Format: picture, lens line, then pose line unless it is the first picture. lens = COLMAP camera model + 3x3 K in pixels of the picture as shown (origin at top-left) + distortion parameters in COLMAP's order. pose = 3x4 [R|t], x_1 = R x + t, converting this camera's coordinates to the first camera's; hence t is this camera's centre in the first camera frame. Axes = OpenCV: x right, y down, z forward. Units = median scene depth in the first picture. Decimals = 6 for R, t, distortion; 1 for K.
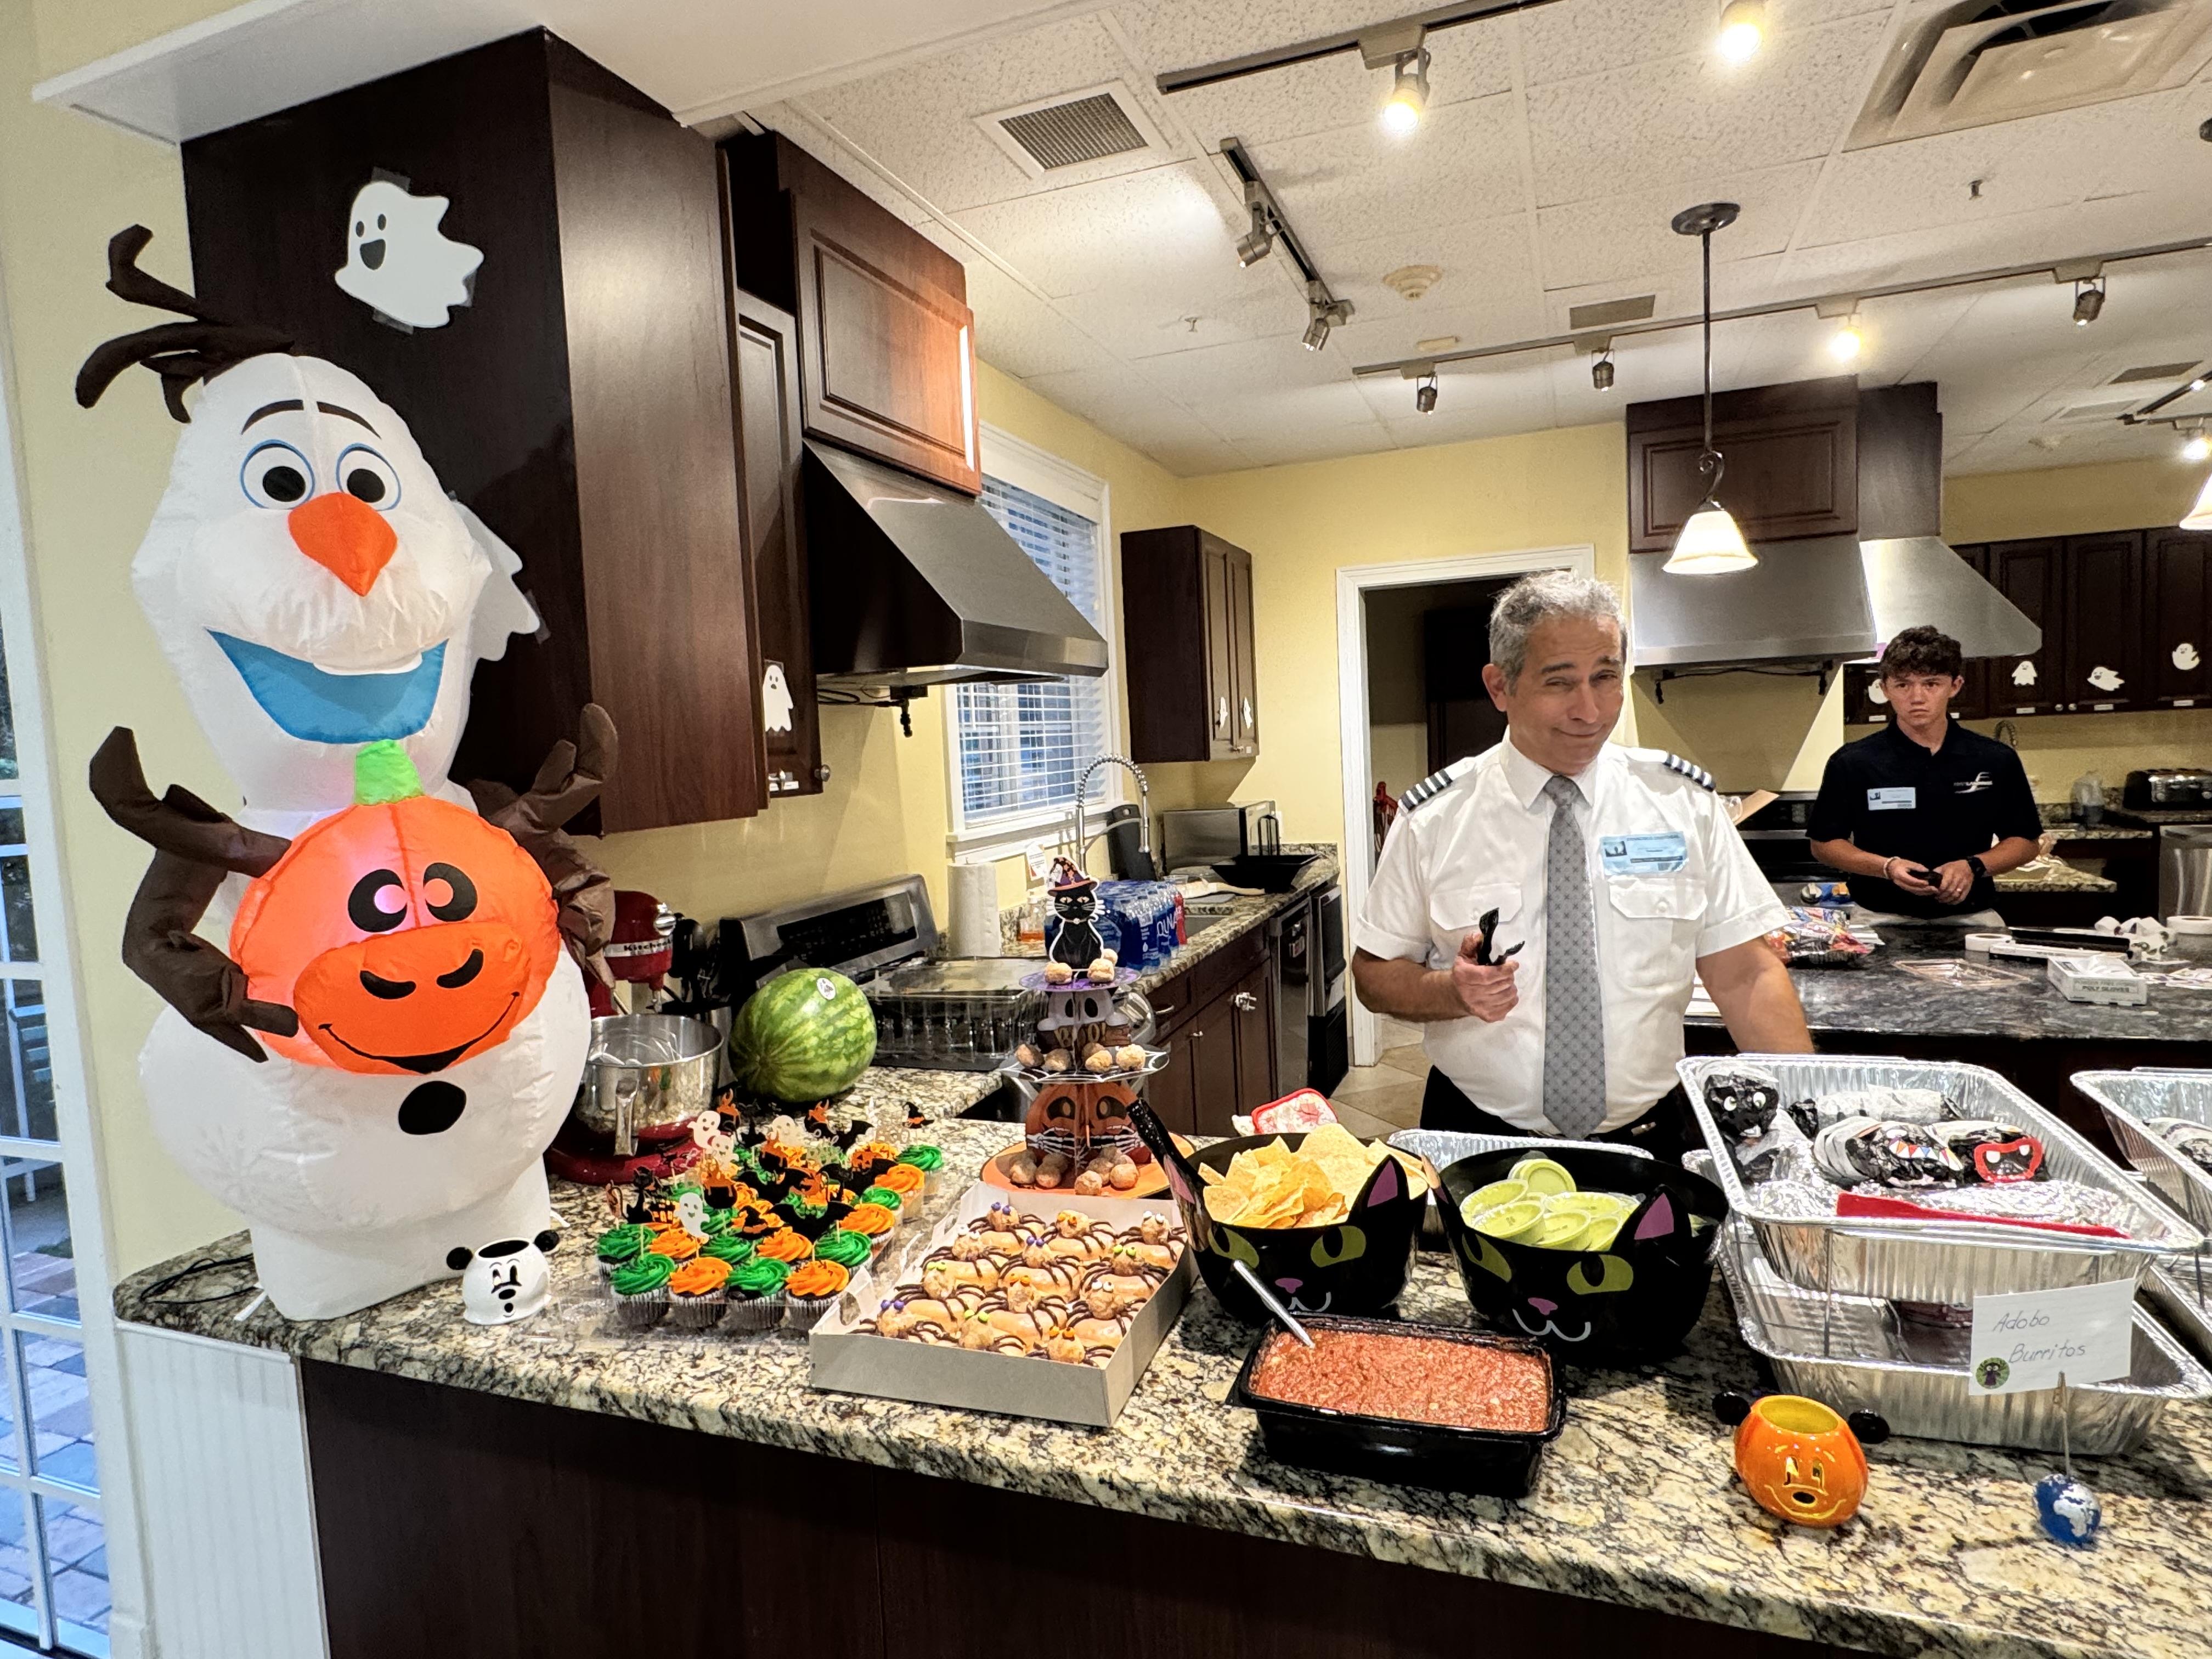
lens RADIAL K [[1240.5, 0, 1106.0], [0, 1240.5, 829.5], [0, 0, 1]] dist [-0.003574, 0.001379]
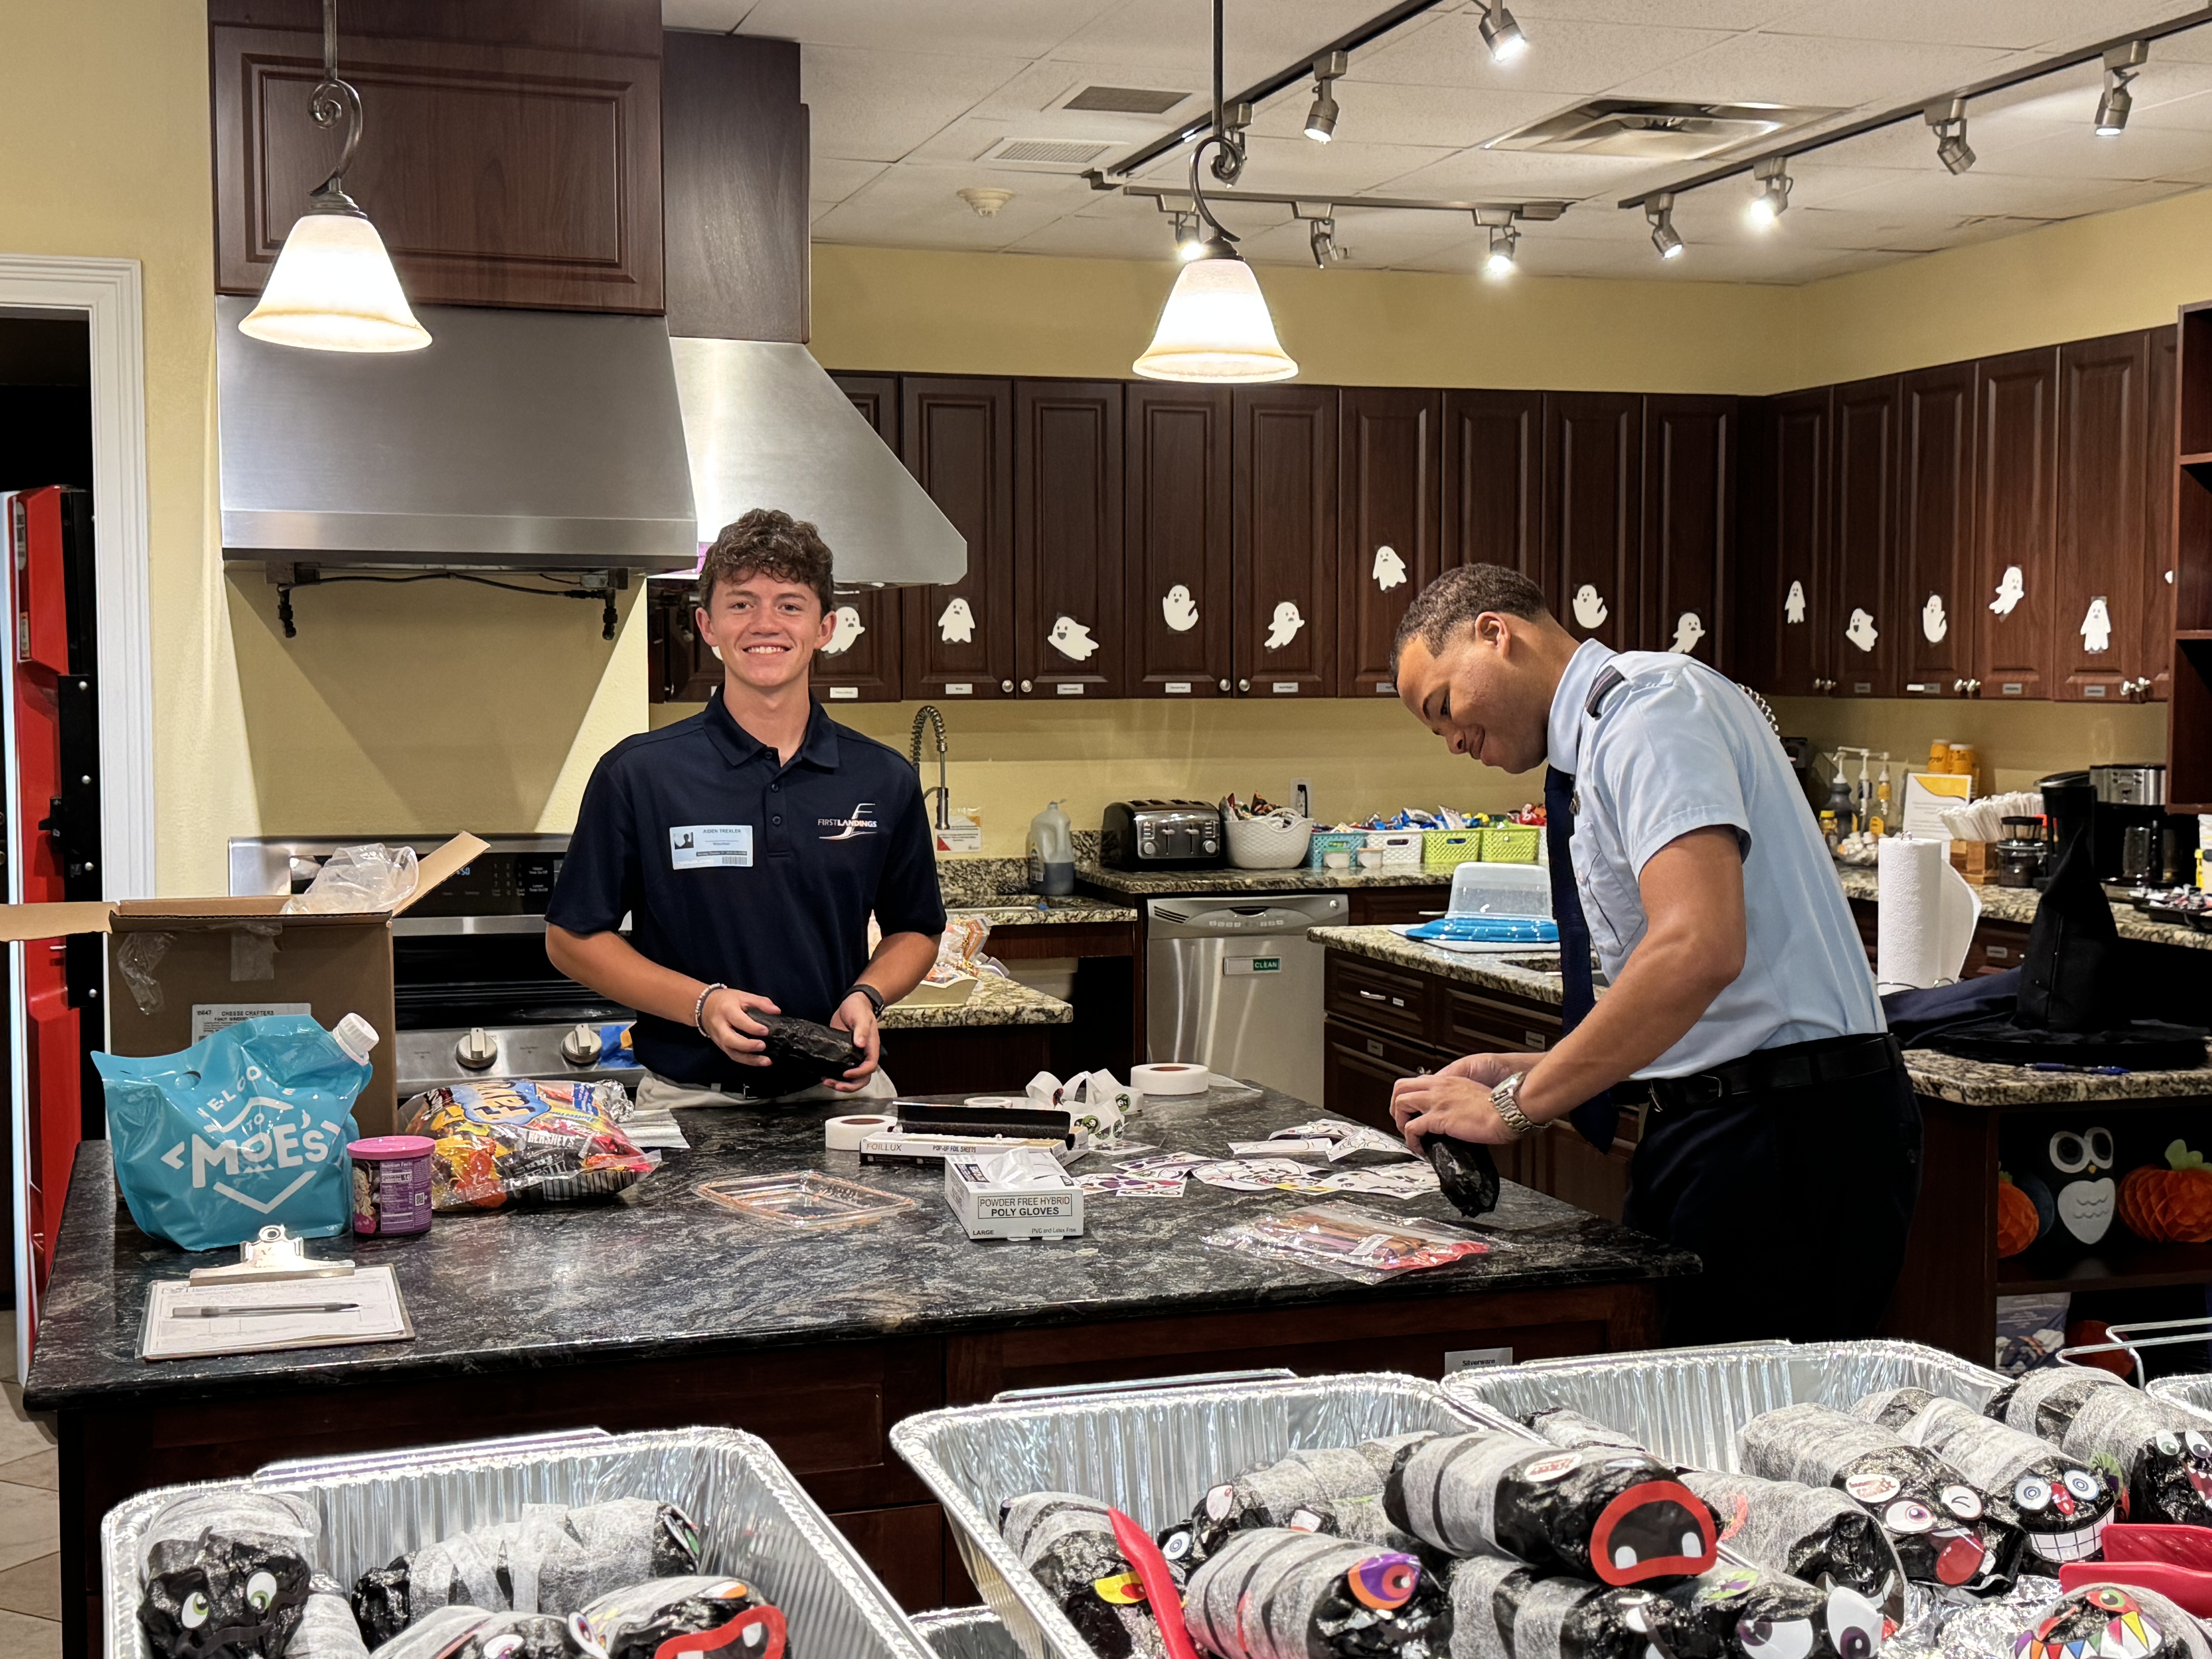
lens RADIAL K [[2758.1, 0, 1106.0], [0, 2758.1, 829.5], [0, 0, 1]] dist [0.194297, -0.296810]
pose [[0.777516, 0.010787, 0.628770, 0.087981], [0.007285, 0.999631, -0.026157, -0.005881], [-0.628821, 0.024919, 0.777151, 0.047102]]
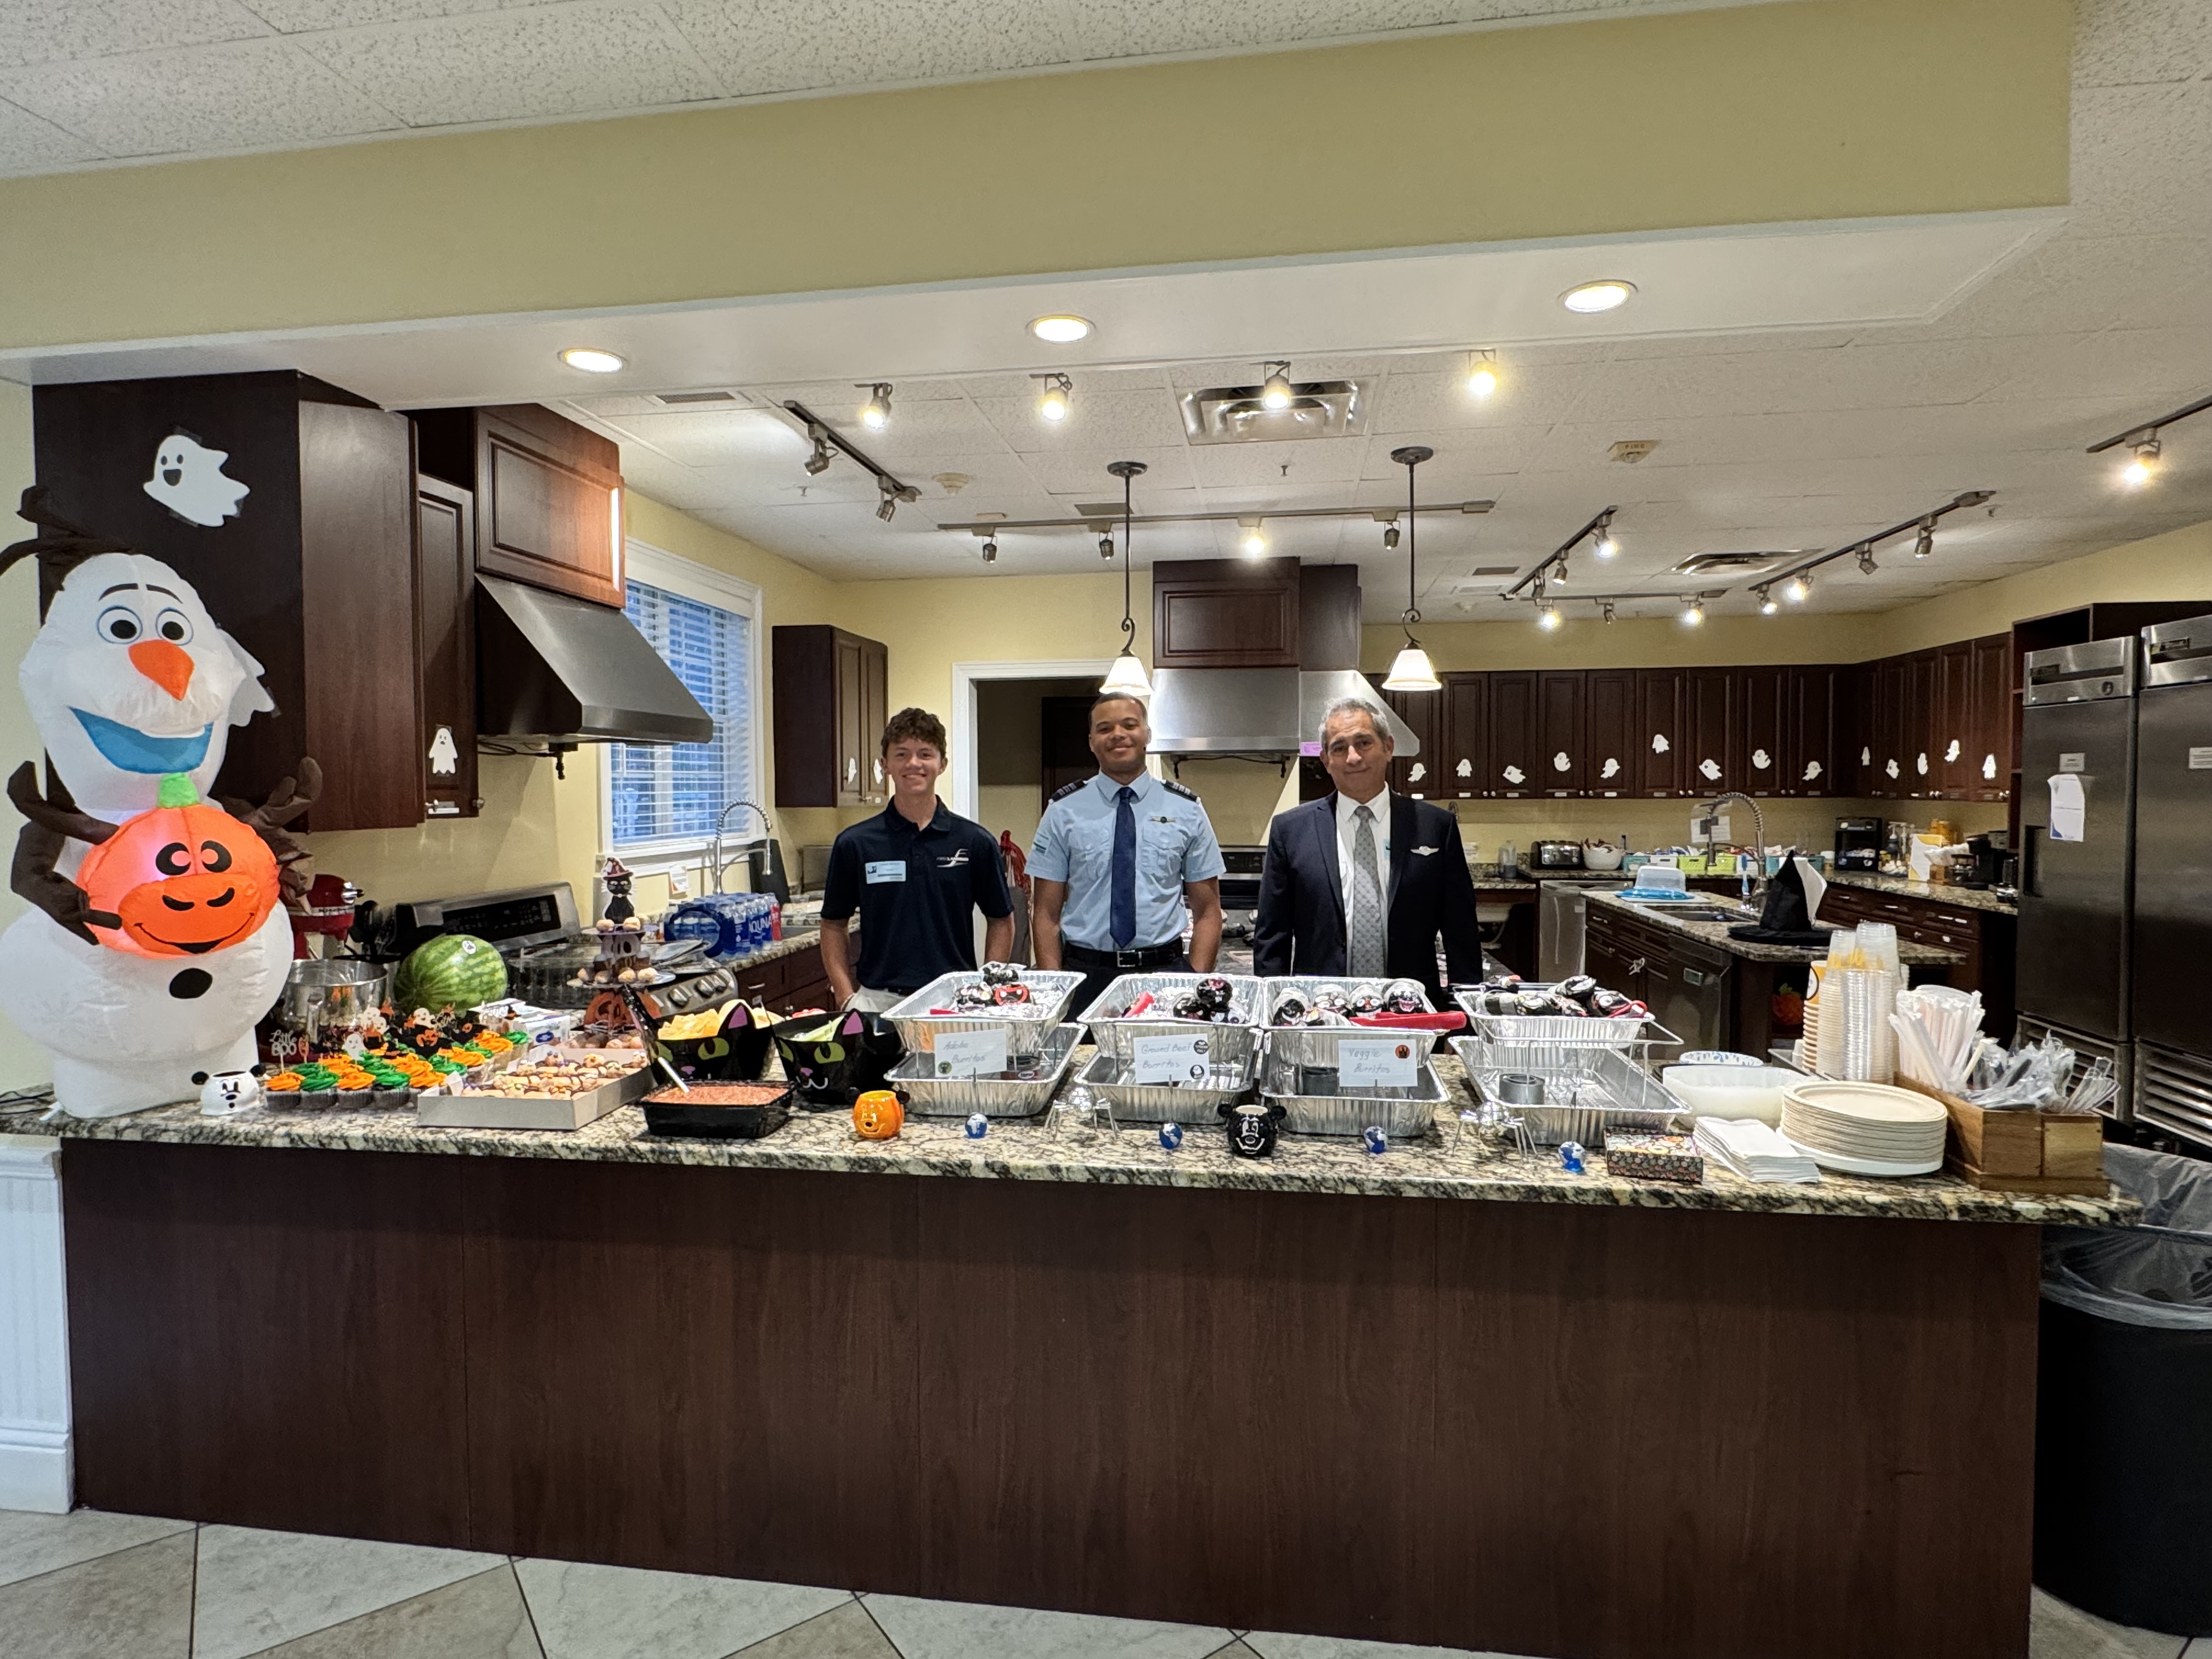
lens RADIAL K [[1162.7, 0, 1096.7], [0, 1162.7, 828.3], [0, 0, 1]] dist [-0.002245, 0.002621]
pose [[0.976176, 0.035889, 0.213993, 0.205359], [-0.027130, 0.998675, -0.043729, 0.026095], [-0.215279, 0.036882, 0.975856, -0.526774]]
